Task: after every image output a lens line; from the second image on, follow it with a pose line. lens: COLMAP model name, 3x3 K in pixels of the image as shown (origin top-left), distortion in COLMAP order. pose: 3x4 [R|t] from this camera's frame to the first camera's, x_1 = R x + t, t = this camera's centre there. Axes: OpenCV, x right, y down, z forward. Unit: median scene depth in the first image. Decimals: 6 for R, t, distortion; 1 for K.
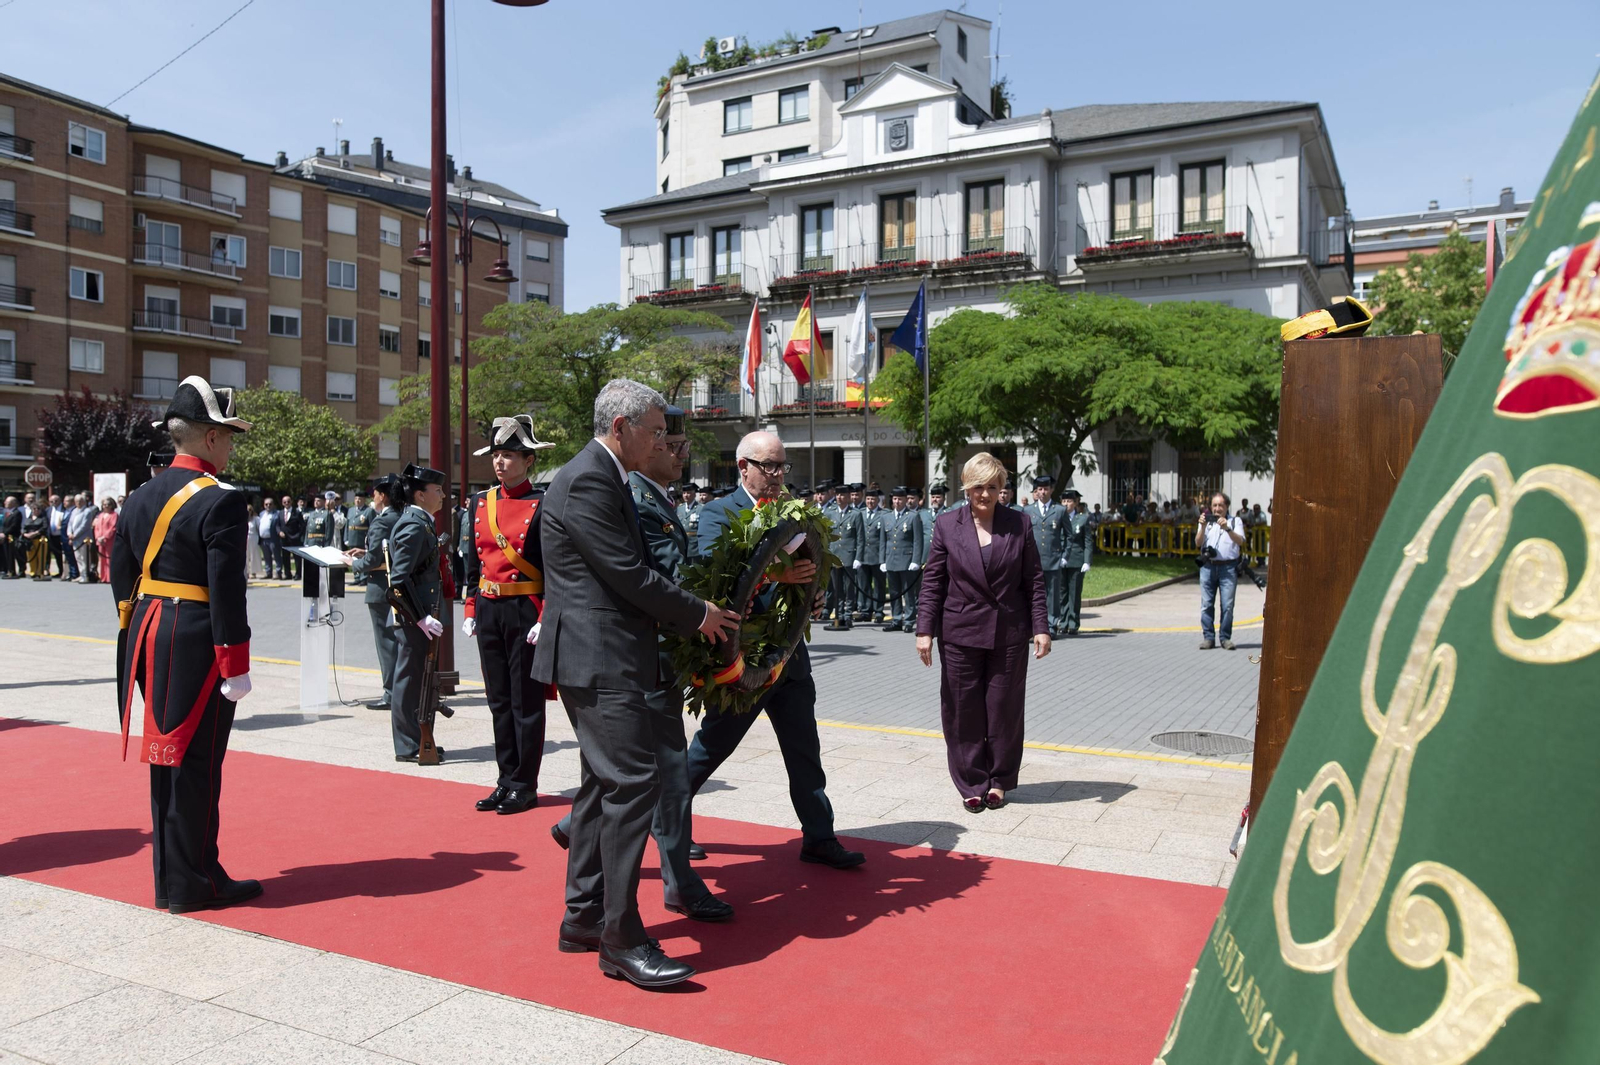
lens RADIAL K [[1113.3, 0, 804.8], [0, 1113.3, 525.9], [0, 0, 1]] dist [-0.058036, 0.049791]
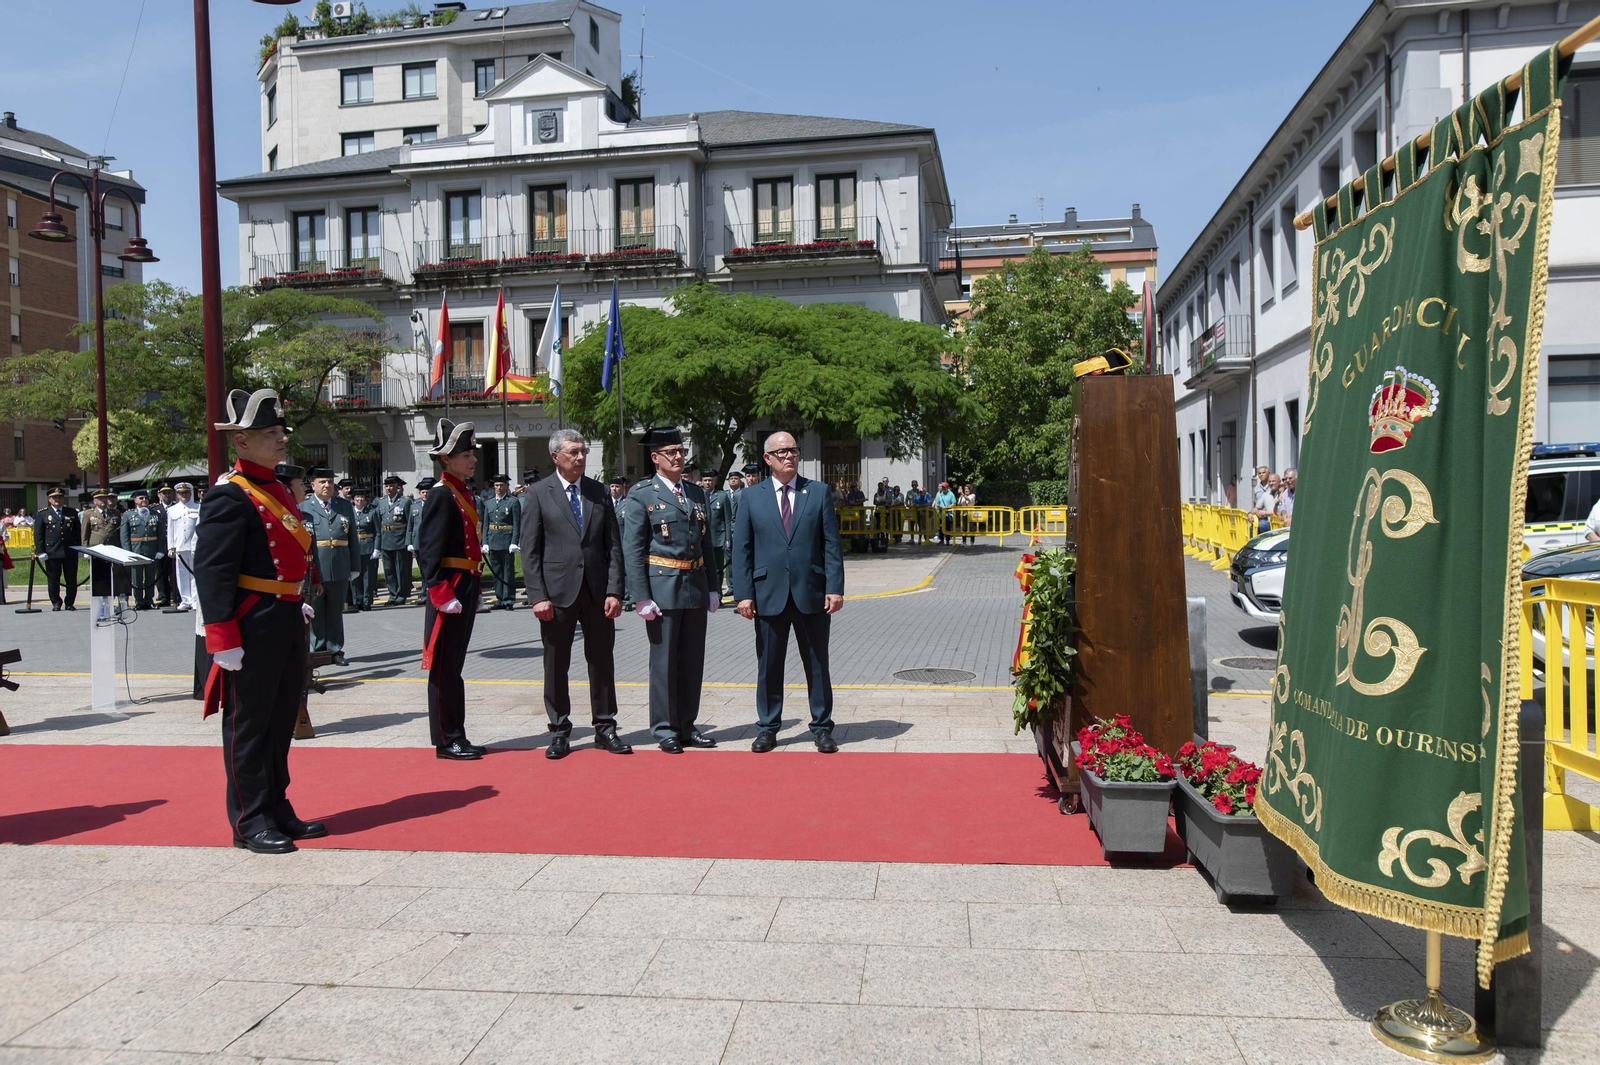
lens RADIAL K [[1123.1, 0, 795.4], [0, 1123.1, 524.3], [0, 0, 1]] dist [-0.061111, 0.062022]
pose [[0.946446, -0.029839, 0.321482, -0.037025], [0.027383, 0.999551, 0.012160, 0.000938], [-0.321700, -0.002705, 0.946838, -0.029483]]
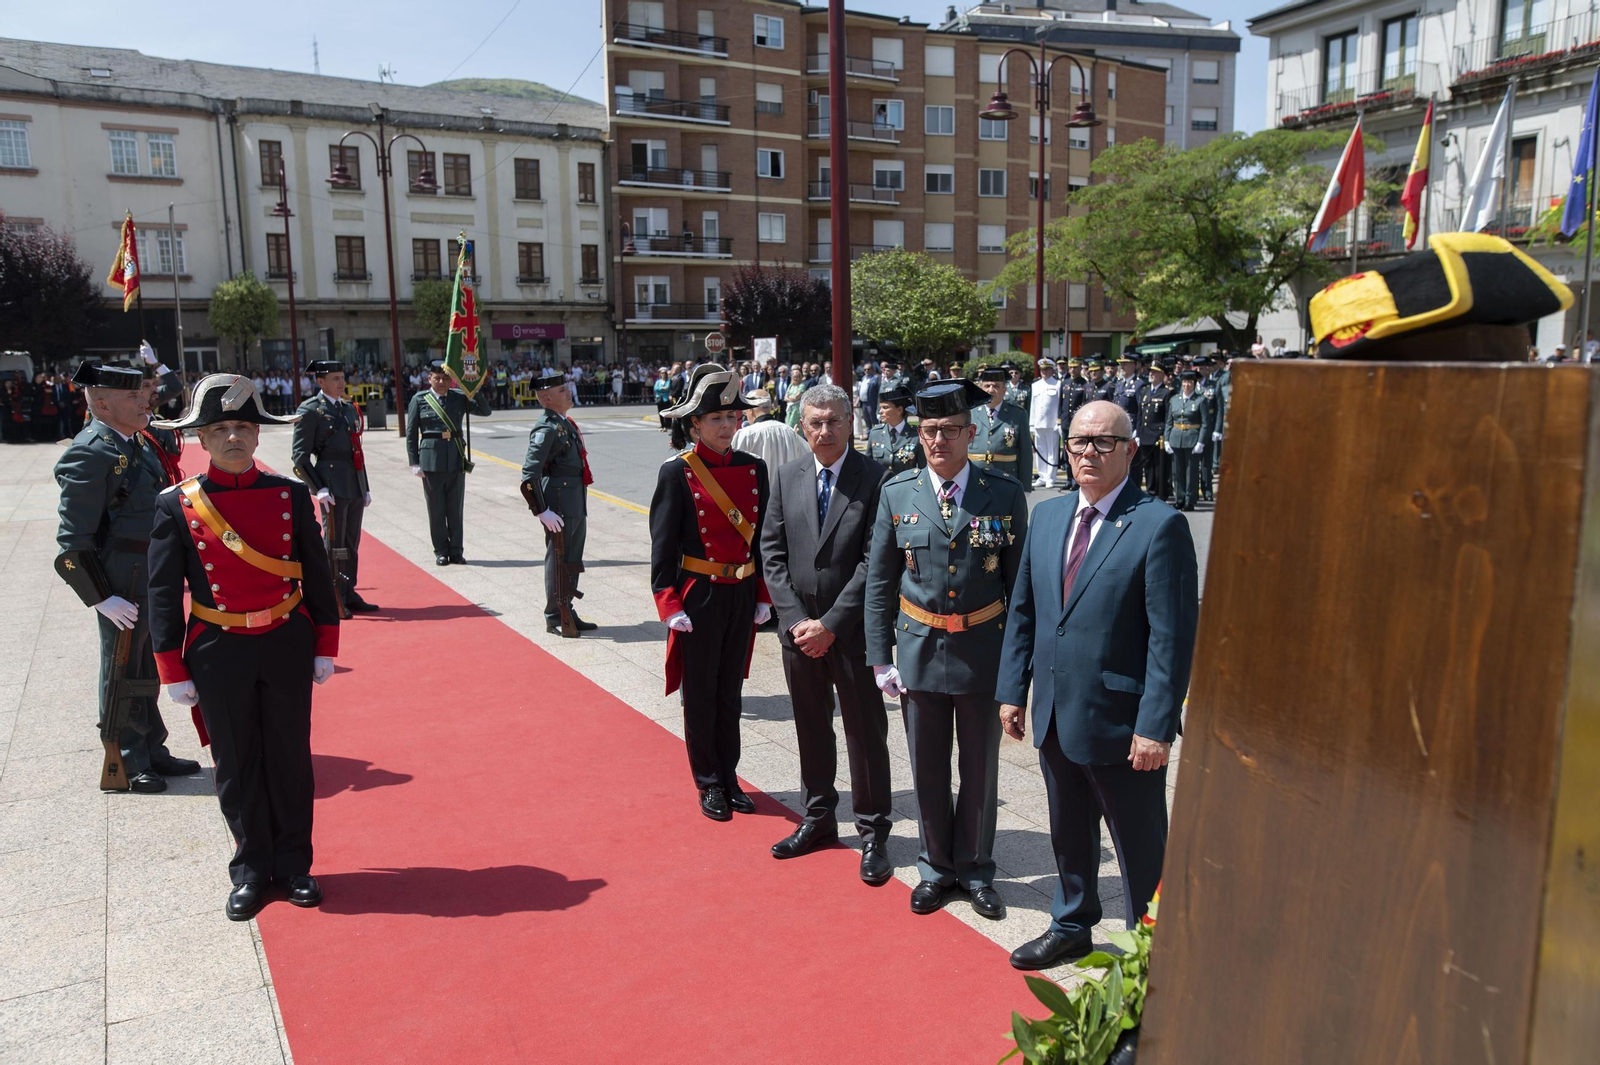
lens RADIAL K [[1115.3, 0, 826.9], [0, 1115.3, 530.8], [0, 0, 1]] dist [-0.038146, 0.031688]
pose [[0.842416, 0.071656, -0.534042, 0.039200], [0.006541, 0.989685, 0.143110, -0.012117], [0.538788, -0.124051, 0.833258, 0.041130]]
